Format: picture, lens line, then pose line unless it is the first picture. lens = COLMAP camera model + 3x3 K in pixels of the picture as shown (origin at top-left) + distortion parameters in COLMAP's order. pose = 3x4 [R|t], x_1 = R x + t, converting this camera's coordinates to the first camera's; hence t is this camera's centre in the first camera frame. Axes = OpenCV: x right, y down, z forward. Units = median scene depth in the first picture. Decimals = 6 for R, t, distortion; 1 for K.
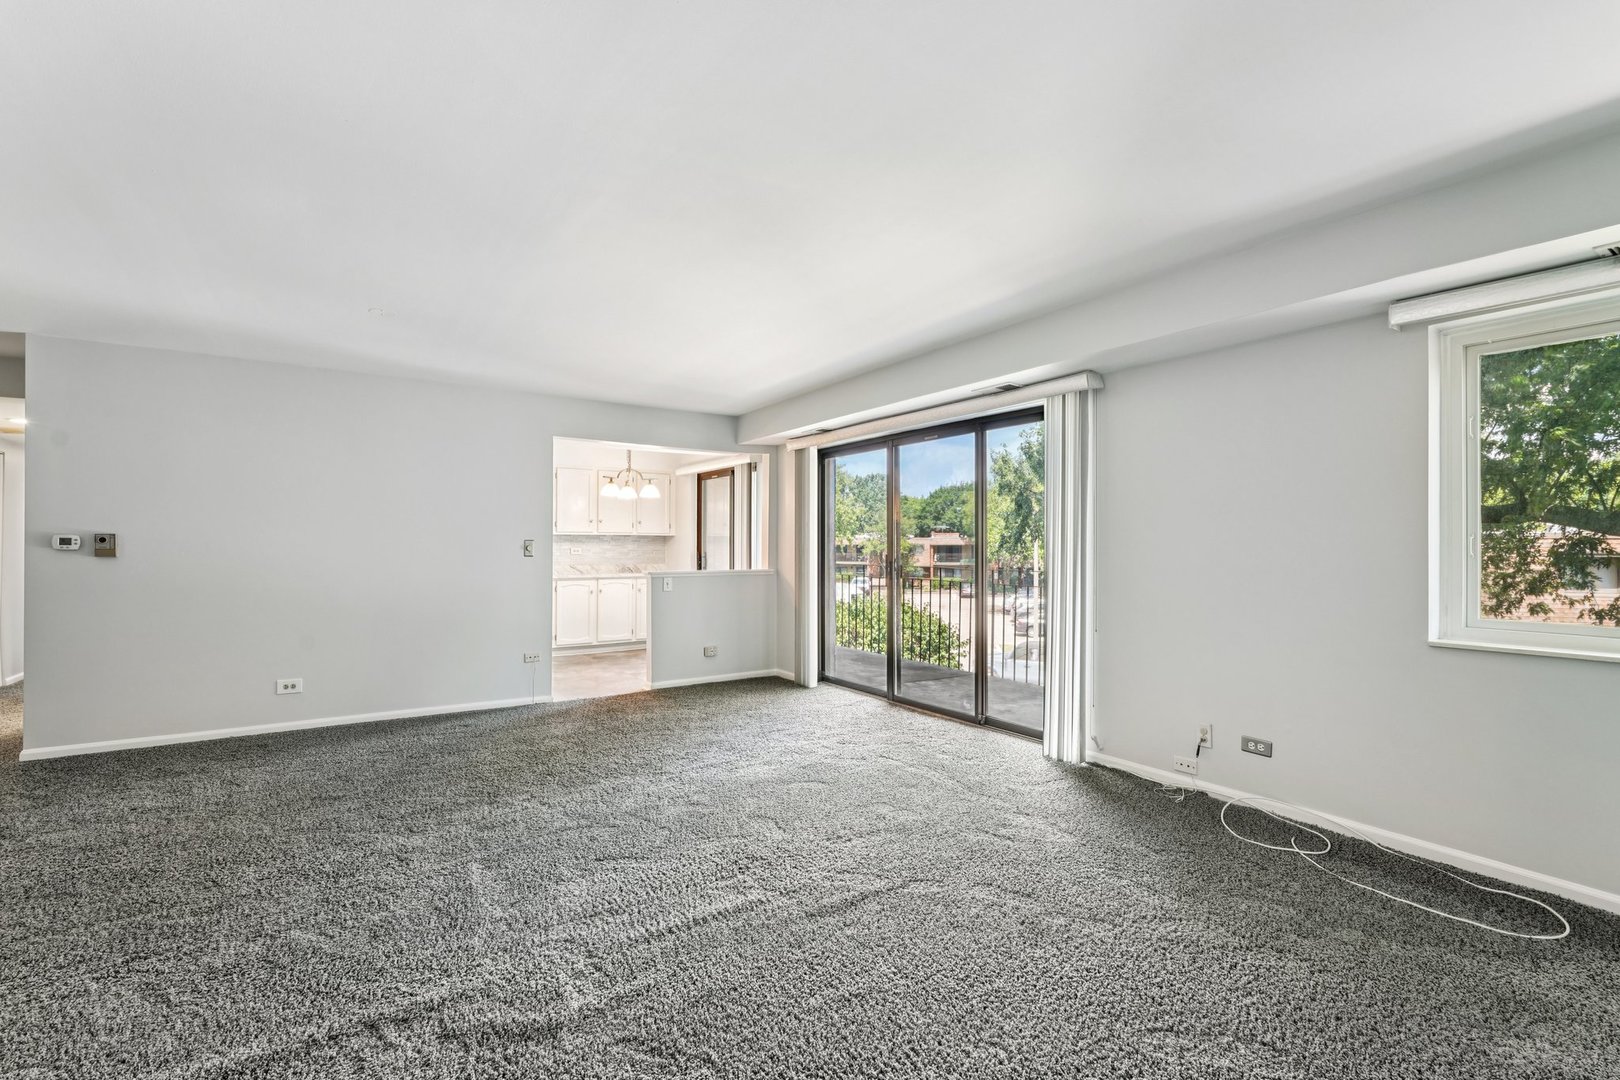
lens RADIAL K [[713.3, 0, 808.9], [0, 713.3, 547.6], [0, 0, 1]] dist [-0.019138, 0.009835]
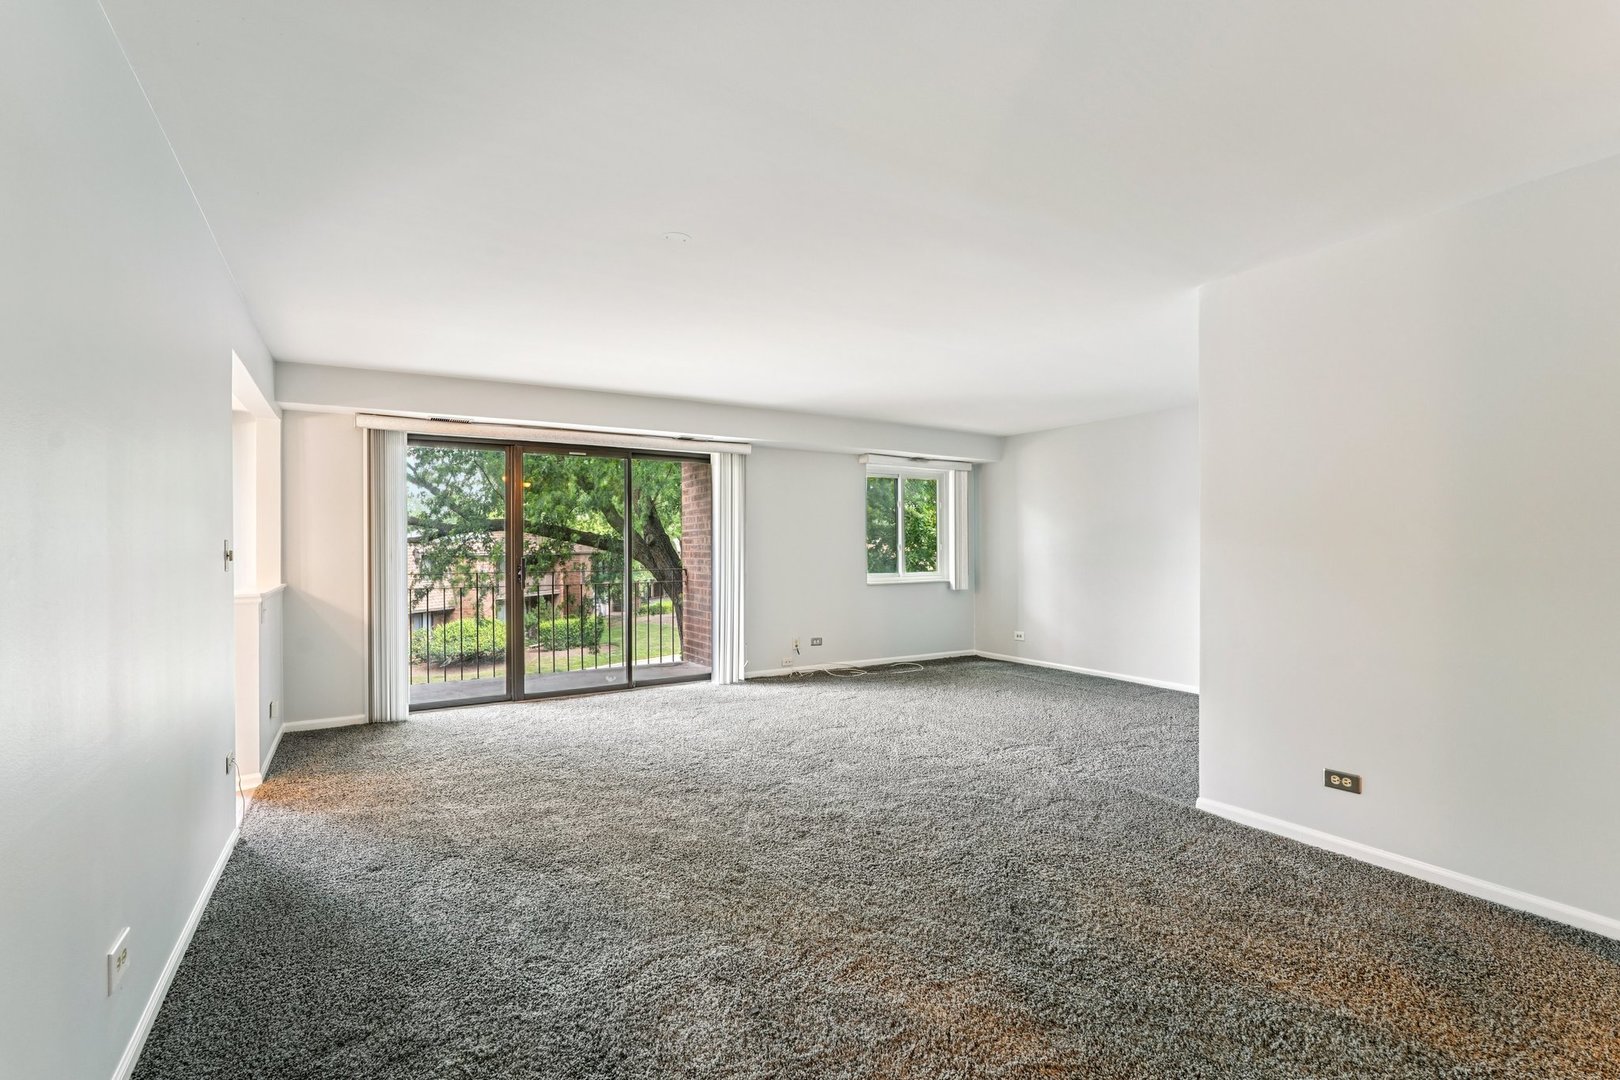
lens RADIAL K [[713.3, 0, 808.9], [0, 713.3, 547.6], [0, 0, 1]] dist [-0.019138, 0.009835]
pose [[0.040600, -0.002291, 0.999173, -1.291248], [0.007492, 0.999970, 0.001989, -0.005804], [-0.999147, 0.007405, 0.040616, 0.794660]]
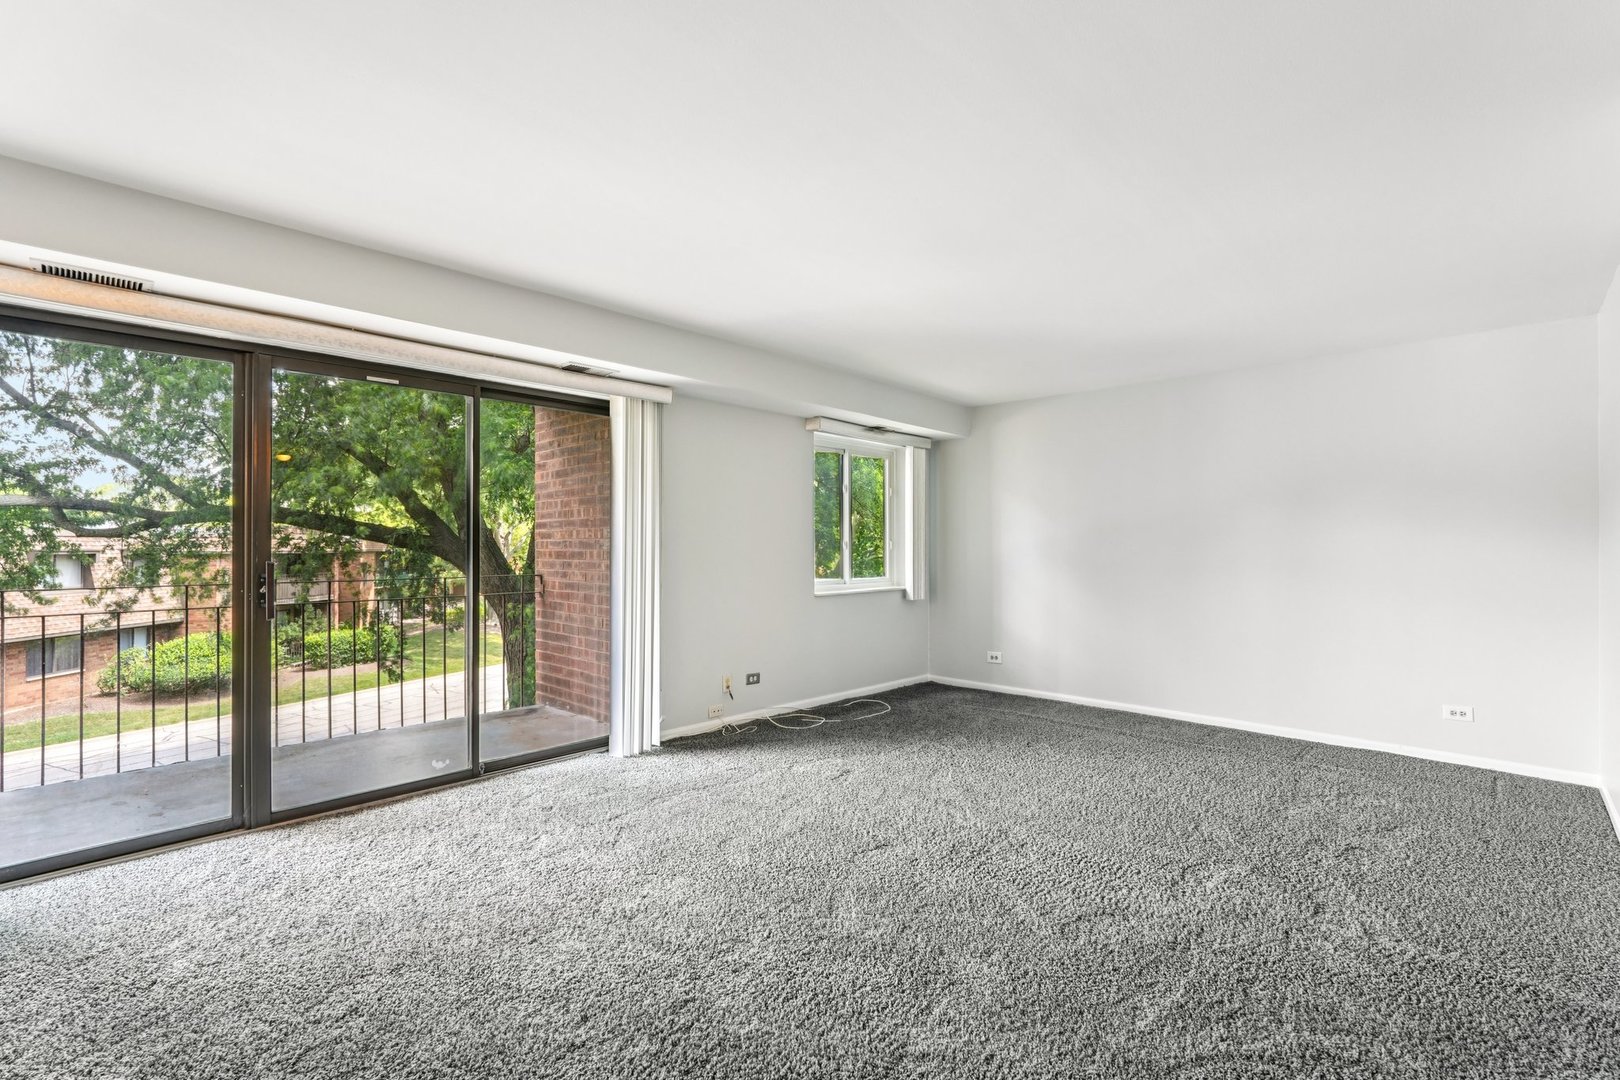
lens RADIAL K [[713.3, 0, 808.9], [0, 713.3, 547.6], [0, 0, 1]] dist [-0.019138, 0.009835]
pose [[-0.211177, -0.004911, 0.977436, -0.743530], [0.002720, 0.999981, 0.005612, -0.004860], [-0.977444, 0.003844, -0.211159, 1.024497]]
